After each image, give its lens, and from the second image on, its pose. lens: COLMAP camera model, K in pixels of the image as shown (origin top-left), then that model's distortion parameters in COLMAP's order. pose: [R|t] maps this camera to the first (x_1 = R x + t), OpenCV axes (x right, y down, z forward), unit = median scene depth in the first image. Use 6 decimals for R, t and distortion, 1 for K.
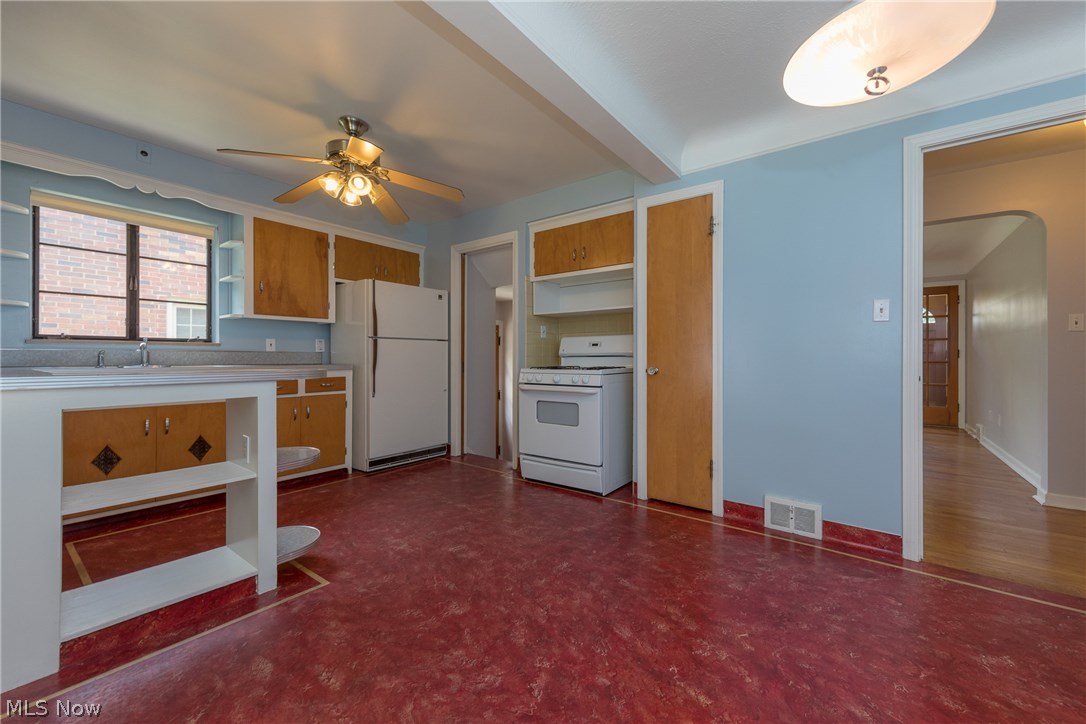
lens RADIAL K [[417.8, 0, 577.9], [0, 417.8, 357.5], [0, 0, 1]] dist [0.007671, 0.000101]
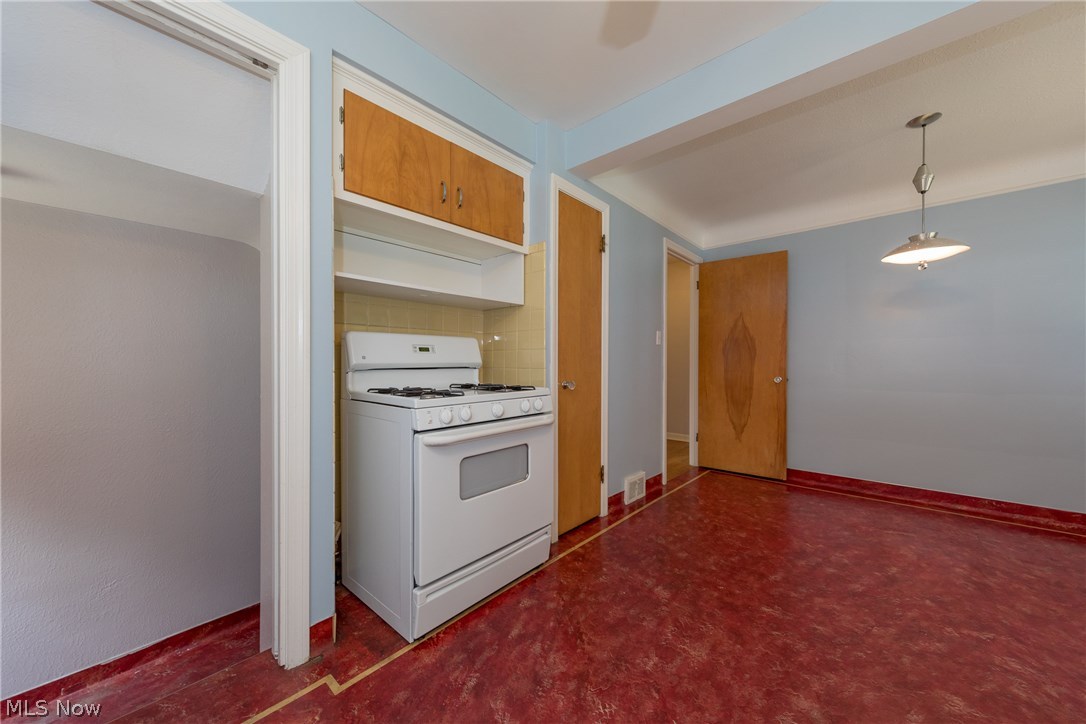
lens RADIAL K [[394.7, 0, 537.3], [0, 394.7, 363.4], [0, 0, 1]] dist [0.007530, -0.000979]
pose [[0.117556, -0.005637, 0.993050, -0.915737], [0.000212, 0.999984, 0.005651, -0.024797], [-0.993066, -0.000453, 0.117556, 1.392107]]
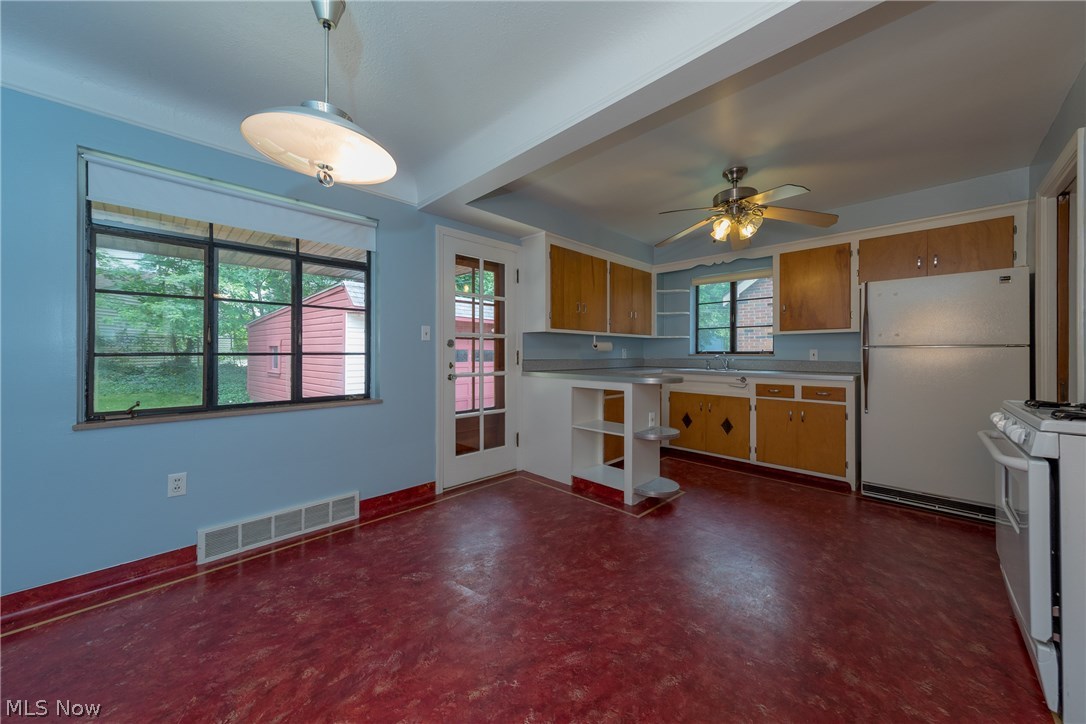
lens RADIAL K [[385.7, 0, 548.7], [0, 385.7, 354.9], [0, 0, 1]] dist [0.005024, -0.000192]
pose [[-0.159442, 0.000641, -0.987207, 0.783192], [-0.004723, 0.999988, 0.001412, -0.051177], [0.987196, 0.004888, -0.159437, 0.829745]]
